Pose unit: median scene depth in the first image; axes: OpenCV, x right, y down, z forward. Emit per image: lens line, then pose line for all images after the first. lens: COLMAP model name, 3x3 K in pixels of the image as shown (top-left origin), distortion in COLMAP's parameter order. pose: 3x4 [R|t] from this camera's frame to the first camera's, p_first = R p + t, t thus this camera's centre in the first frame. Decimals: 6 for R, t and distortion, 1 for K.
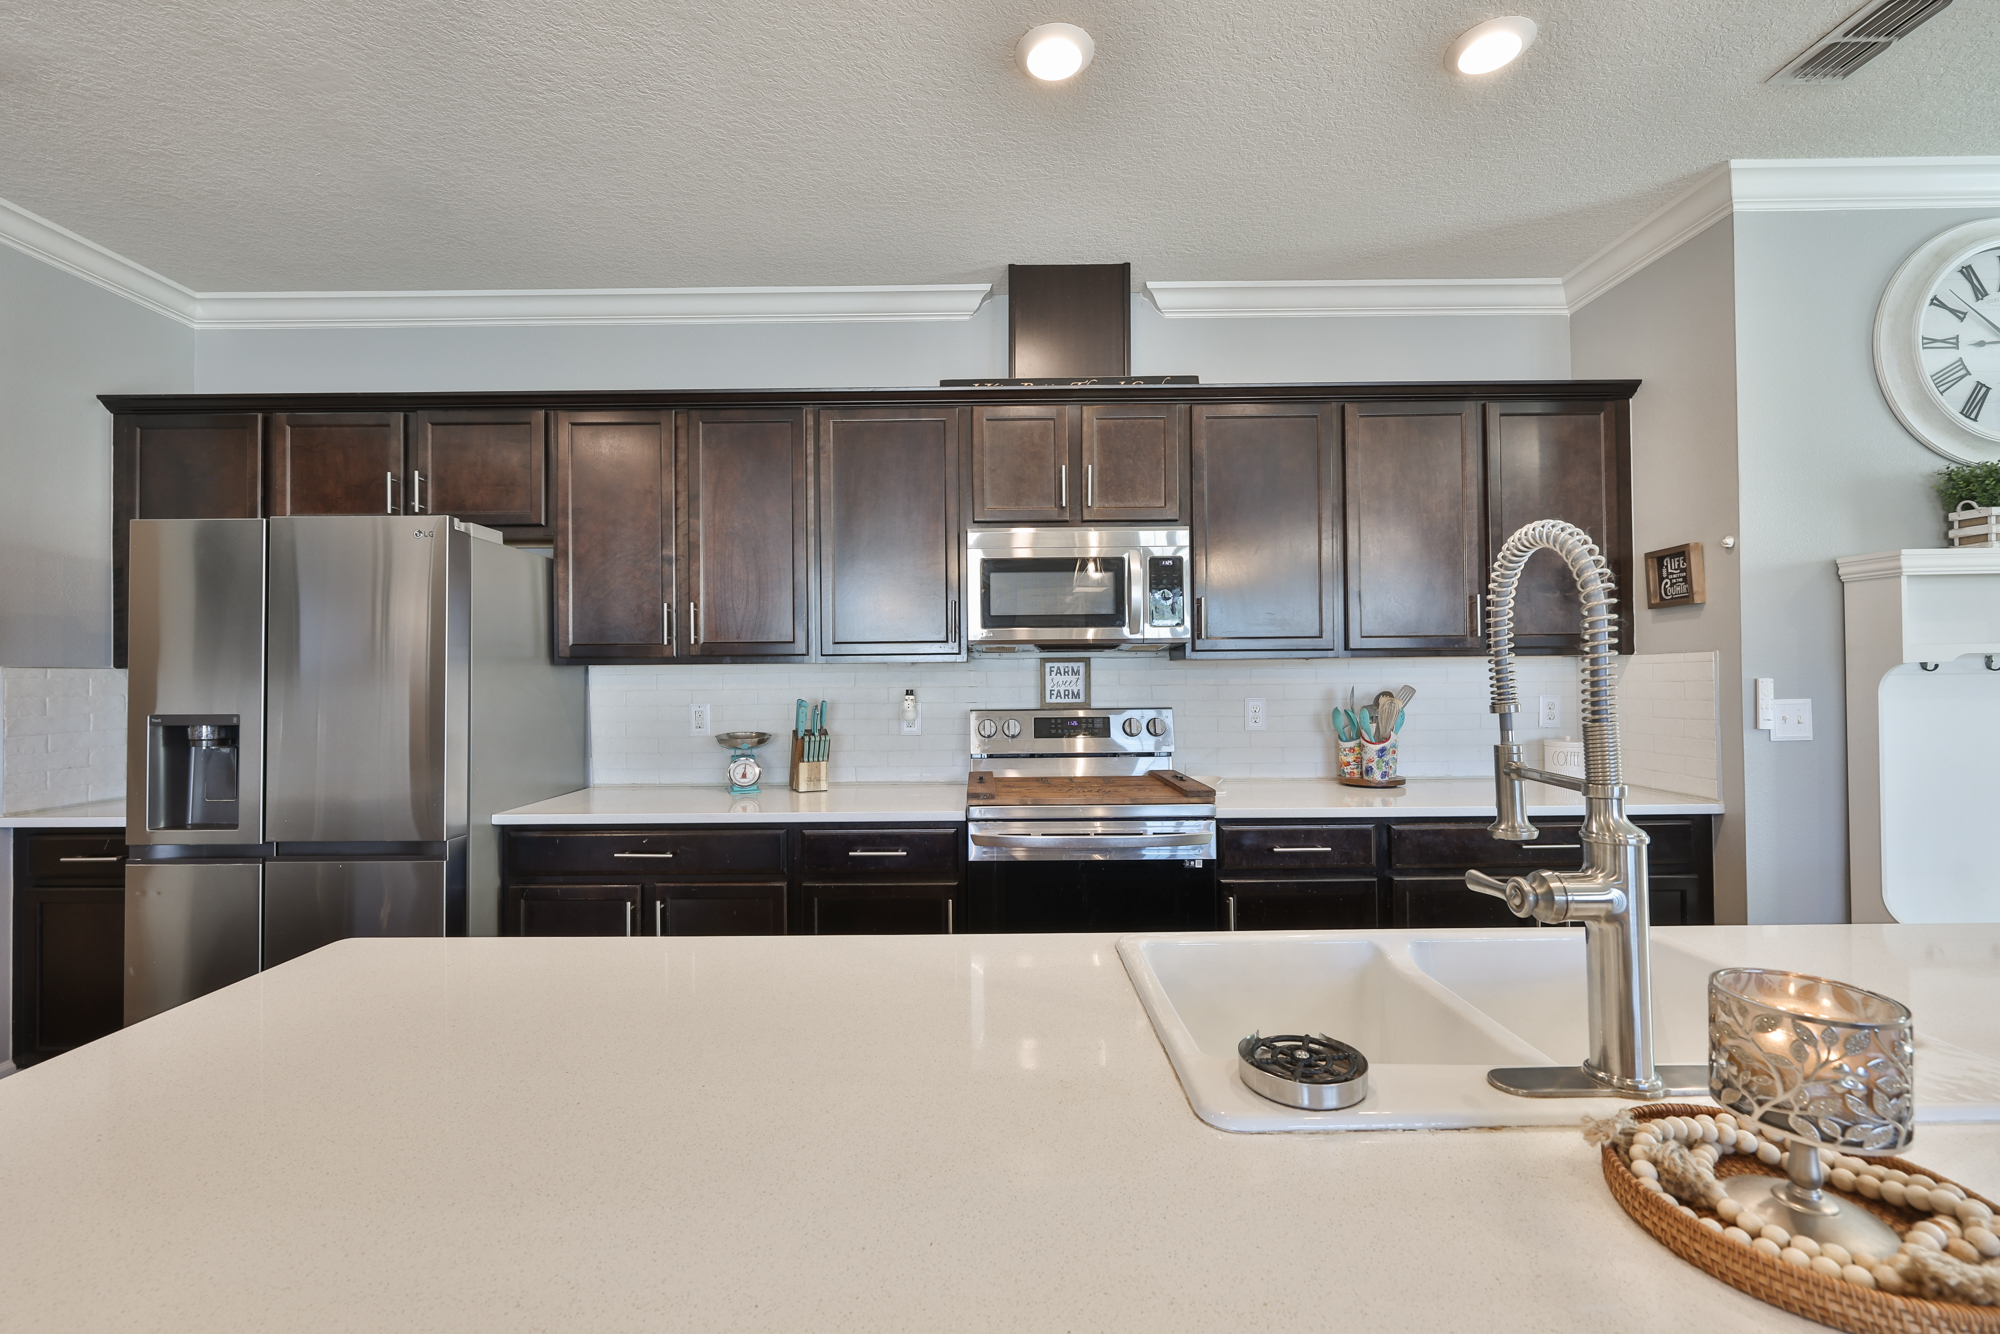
lens RADIAL K [[847.9, 0, 989.2], [0, 847.9, 665.9], [0, 0, 1]] dist [-0.000691, 0.000163]
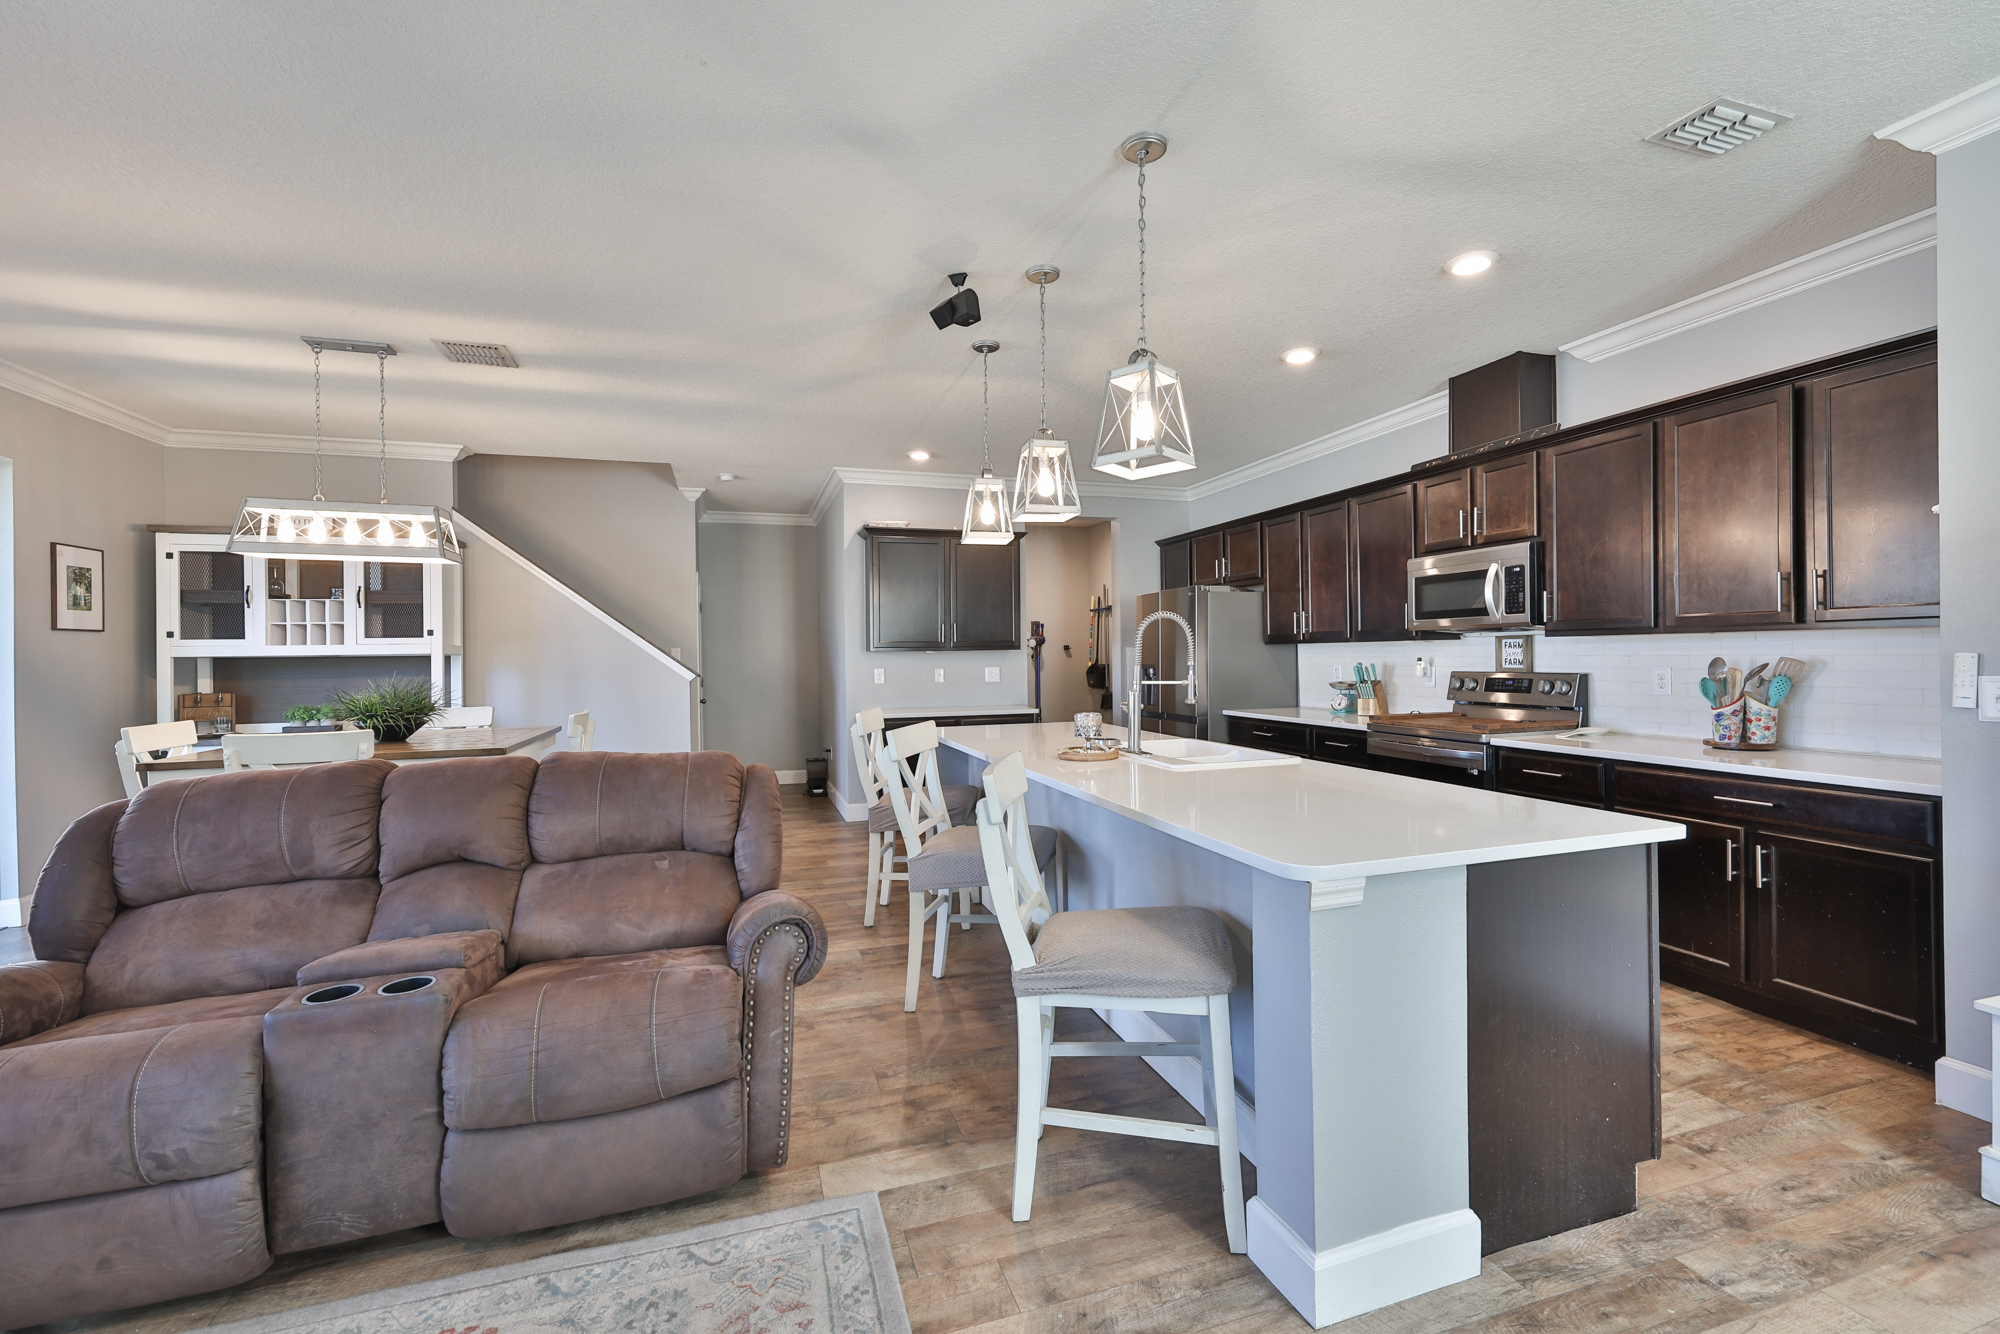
lens RADIAL K [[842.8, 0, 997.7], [0, 842.8, 660.0], [0, 0, 1]] dist [-0.001531, 0.000089]
pose [[0.305918, 0.010826, -0.951996, 1.242978], [0.021234, 0.999609, 0.018191, -0.014147], [0.951821, -0.025780, 0.305569, -0.249131]]
